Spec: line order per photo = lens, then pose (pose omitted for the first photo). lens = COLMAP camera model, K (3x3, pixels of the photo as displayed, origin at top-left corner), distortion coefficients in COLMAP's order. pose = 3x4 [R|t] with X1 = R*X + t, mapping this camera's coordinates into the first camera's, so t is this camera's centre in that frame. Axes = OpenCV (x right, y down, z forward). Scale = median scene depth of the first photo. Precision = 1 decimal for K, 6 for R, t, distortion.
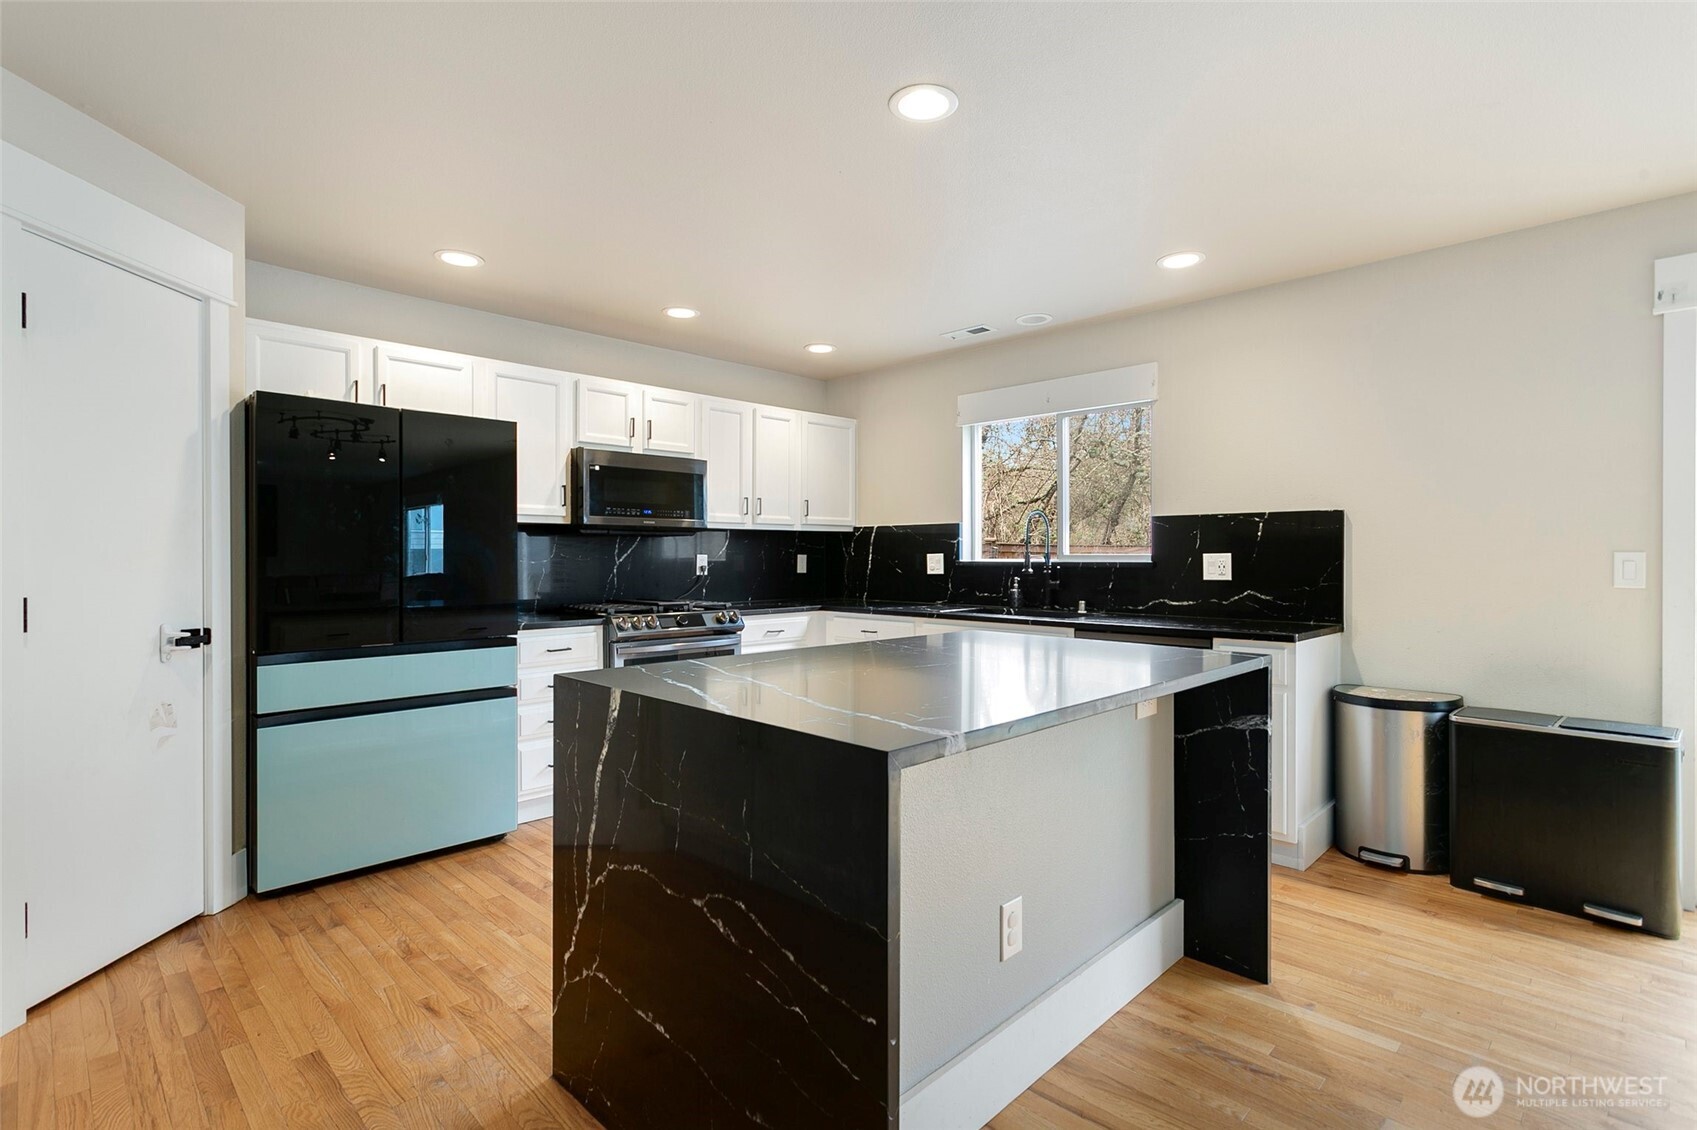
lens RADIAL K [[817.7, 0, 839.3], [0, 817.7, 554.1], [0, 0, 1]] dist [0.004411, 0.001017]
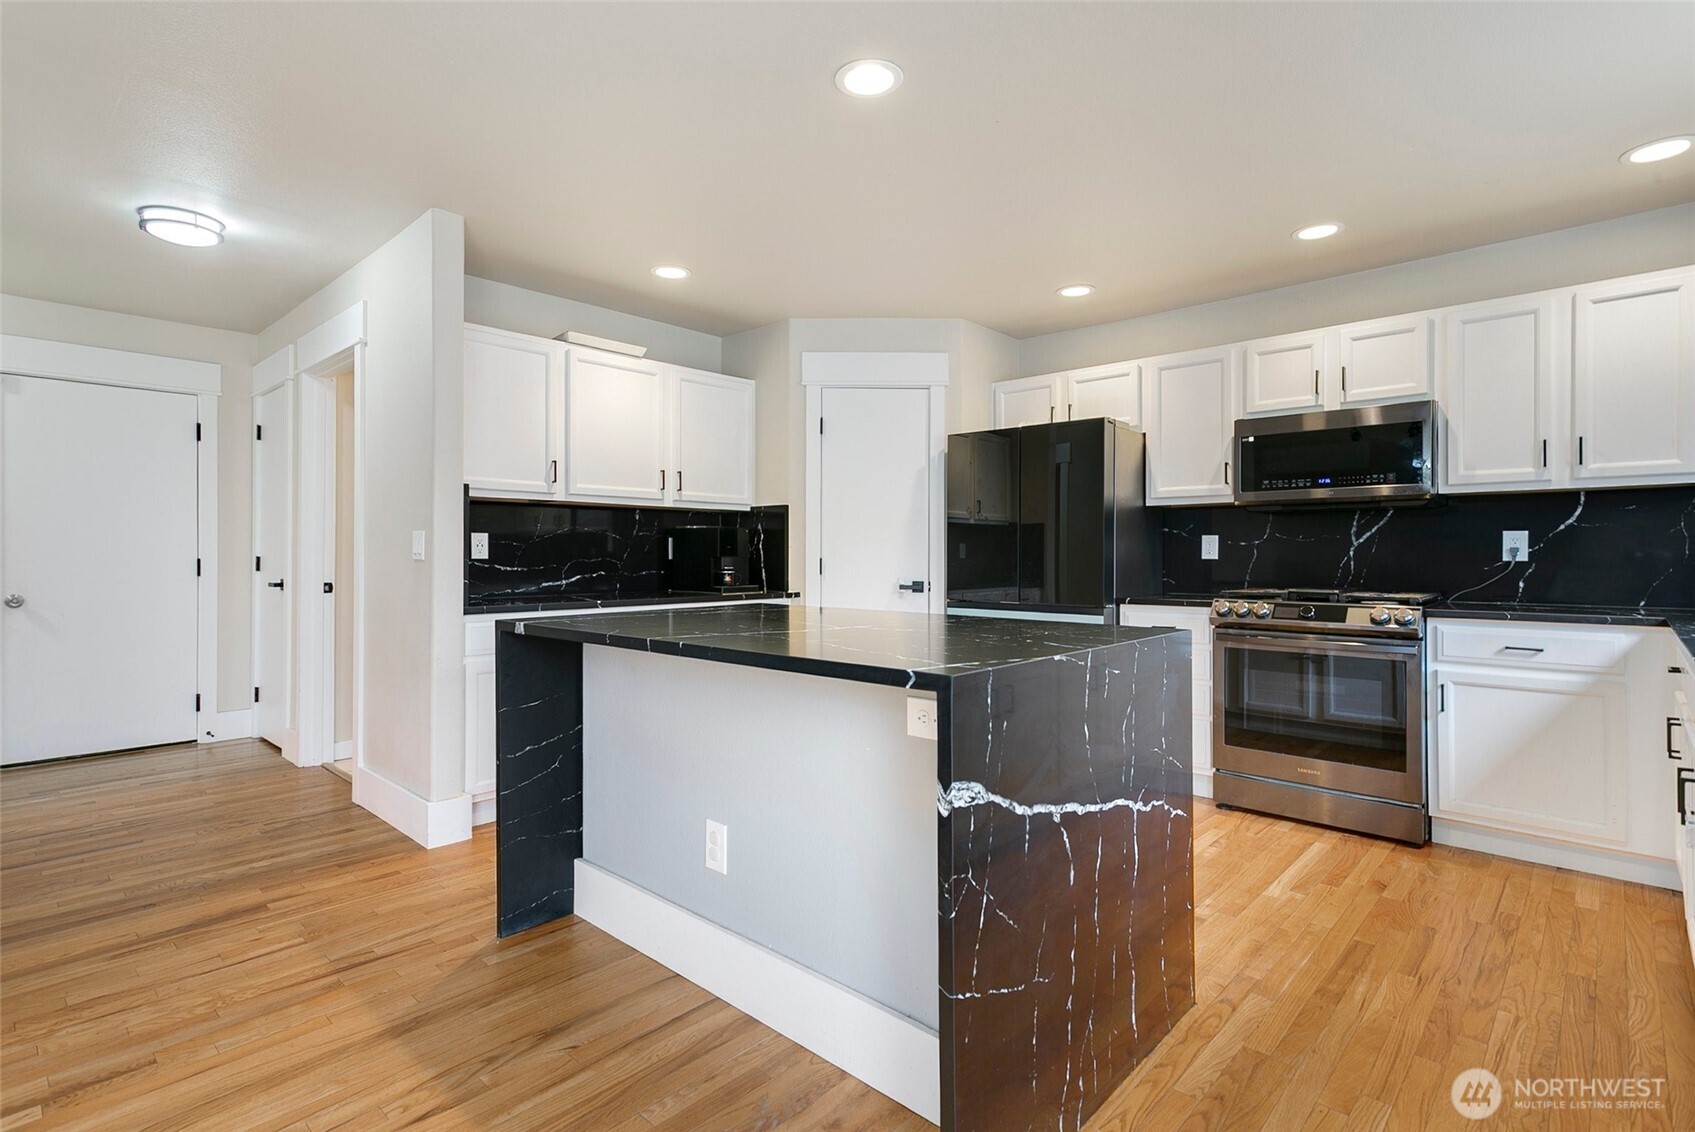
lens RADIAL K [[816.7, 0, 835.6], [0, 816.7, 551.1], [0, 0, 1]] dist [0.004411, 0.001017]
pose [[0.029077, -0.002209, -0.999575, 0.543252], [0.004468, 0.999988, -0.002080, 0.017692], [0.999567, -0.004406, 0.029086, 0.453421]]
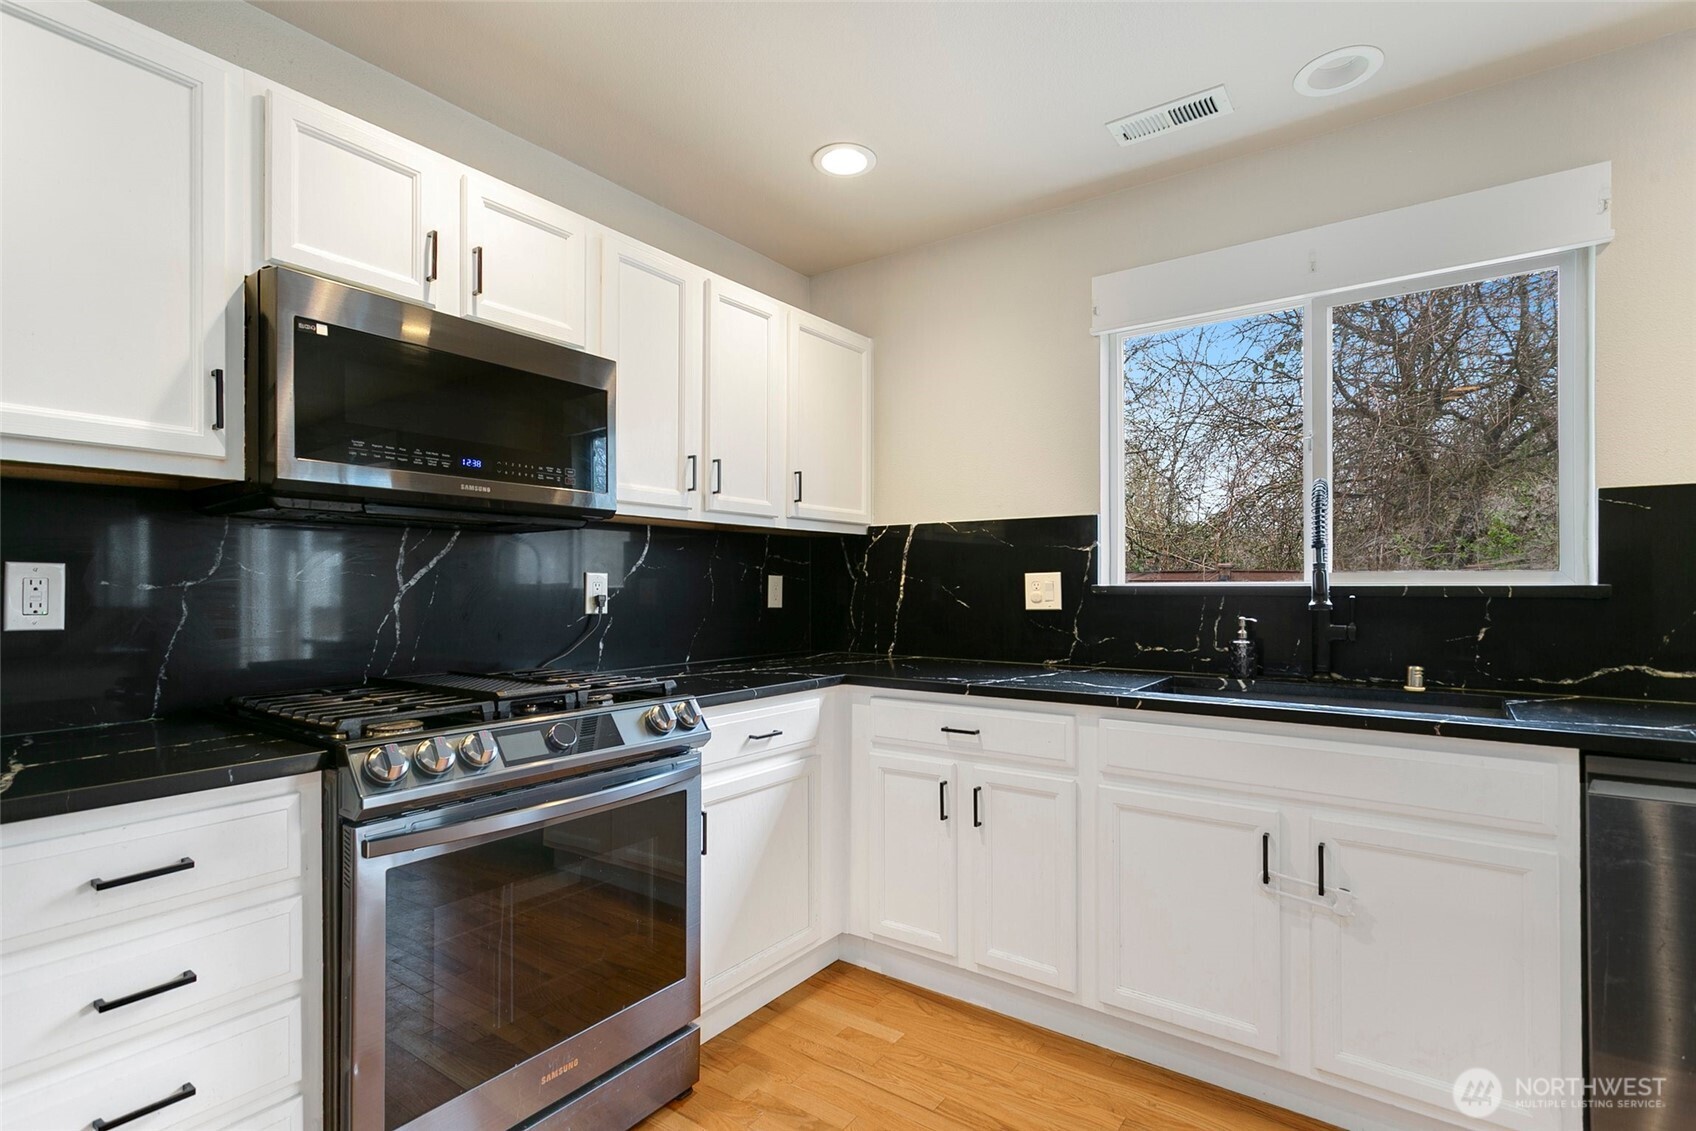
lens RADIAL K [[817.2, 0, 843.2], [0, 817.2, 583.7], [0, 0, 1]] dist [0.004411, 0.001017]
pose [[0.986674, 0.000363, 0.162710, -0.110921], [-0.000287, 1.000000, -0.000490, 0.008169], [-0.162710, 0.000436, 0.986674, 0.533638]]
